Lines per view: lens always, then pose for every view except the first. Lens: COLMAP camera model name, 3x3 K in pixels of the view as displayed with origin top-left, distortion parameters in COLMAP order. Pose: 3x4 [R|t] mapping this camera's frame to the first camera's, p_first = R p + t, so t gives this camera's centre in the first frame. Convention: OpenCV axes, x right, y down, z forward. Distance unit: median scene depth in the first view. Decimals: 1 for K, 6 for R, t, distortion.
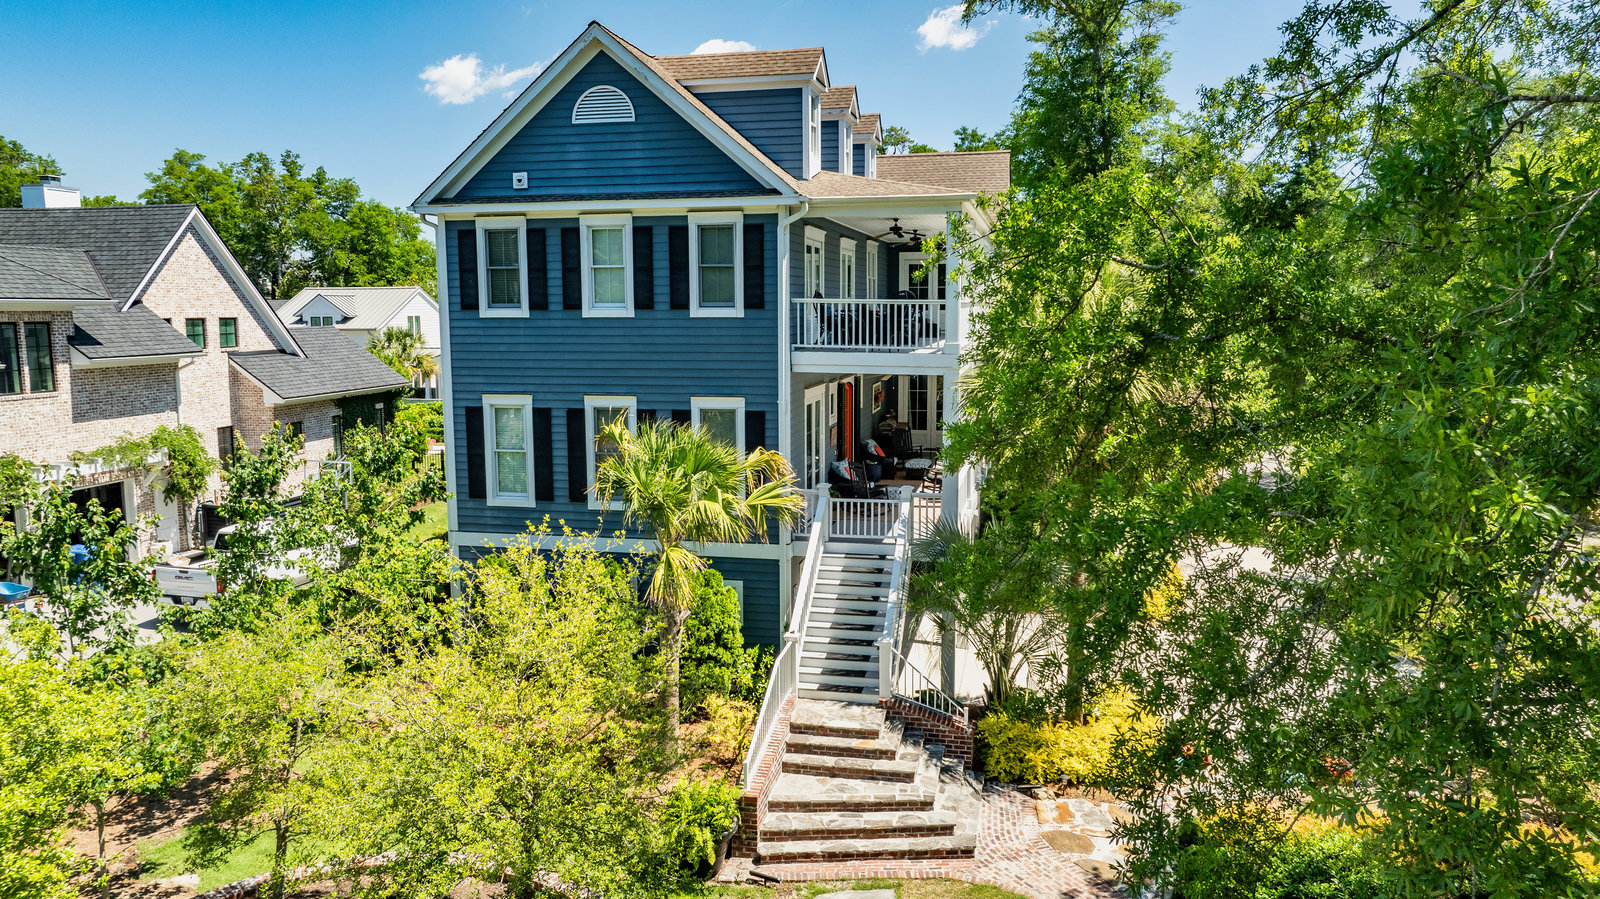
lens RADIAL K [[1149.9, 0, 800.0], [0, 1149.9, 449.5], [0, 0, 1]] dist [0.001245, 0.000024]
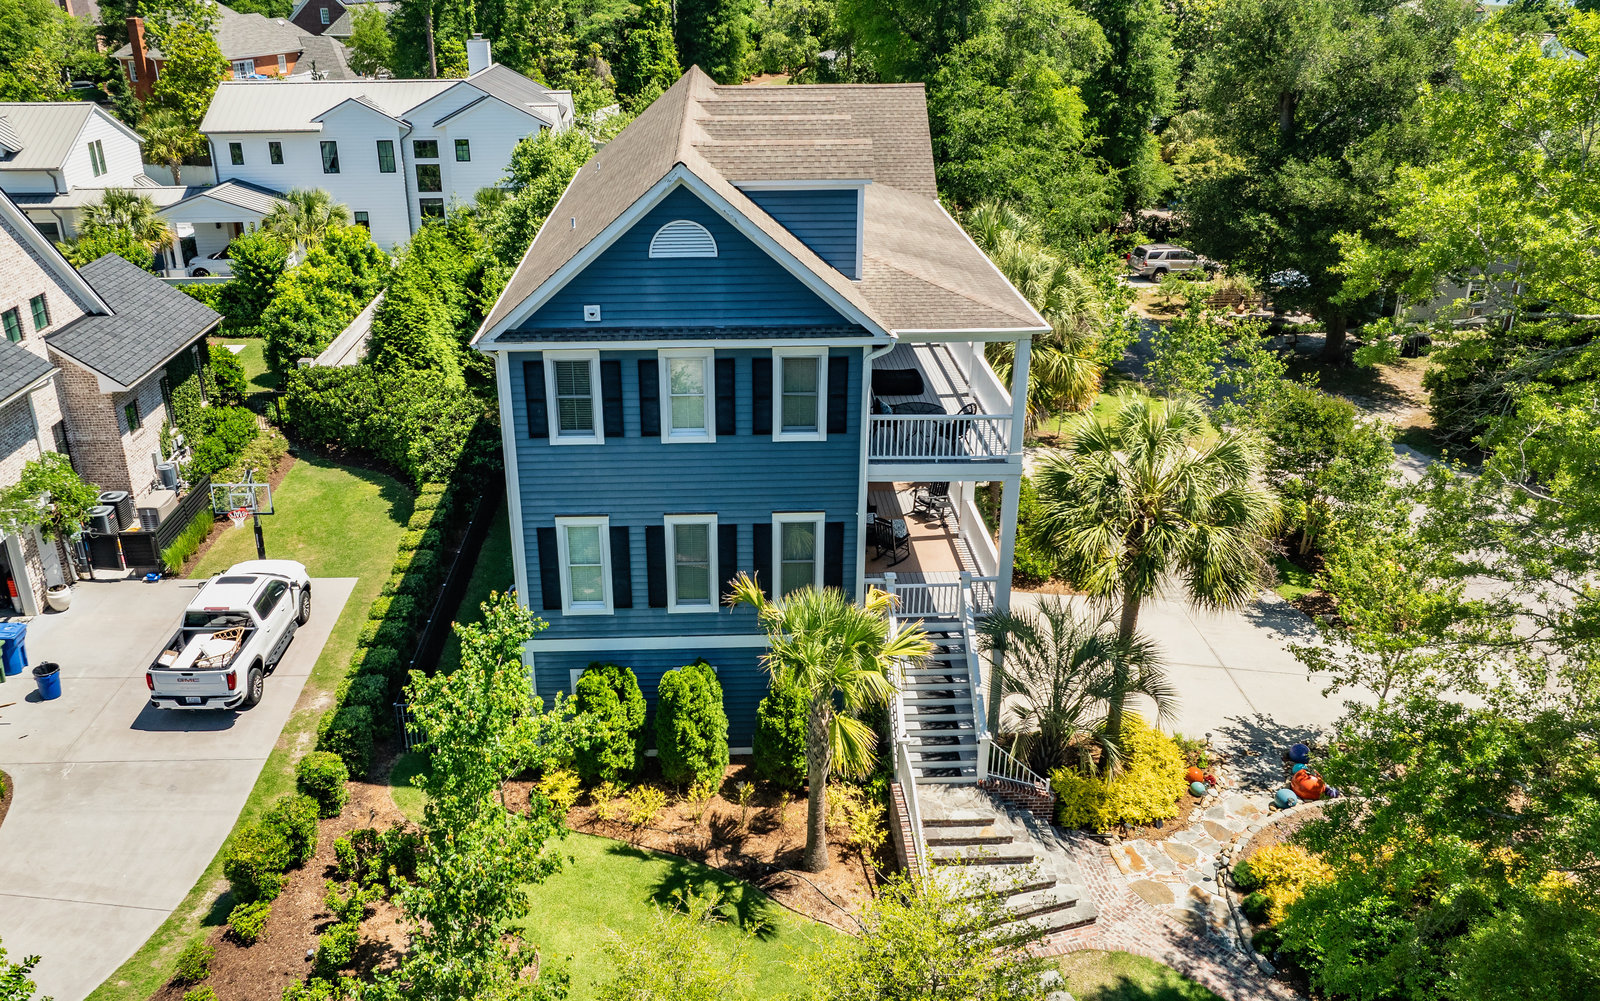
lens RADIAL K [[1272.6, 0, 777.3], [0, 1272.6, 500.5], [0, 0, 1]] dist [-0.000657, 0.004484]
pose [[0.966717, -0.097085, 0.236712, -0.362146], [0.027212, 0.958974, 0.282184, -0.381277], [-0.254396, -0.266351, 0.929699, -0.077988]]
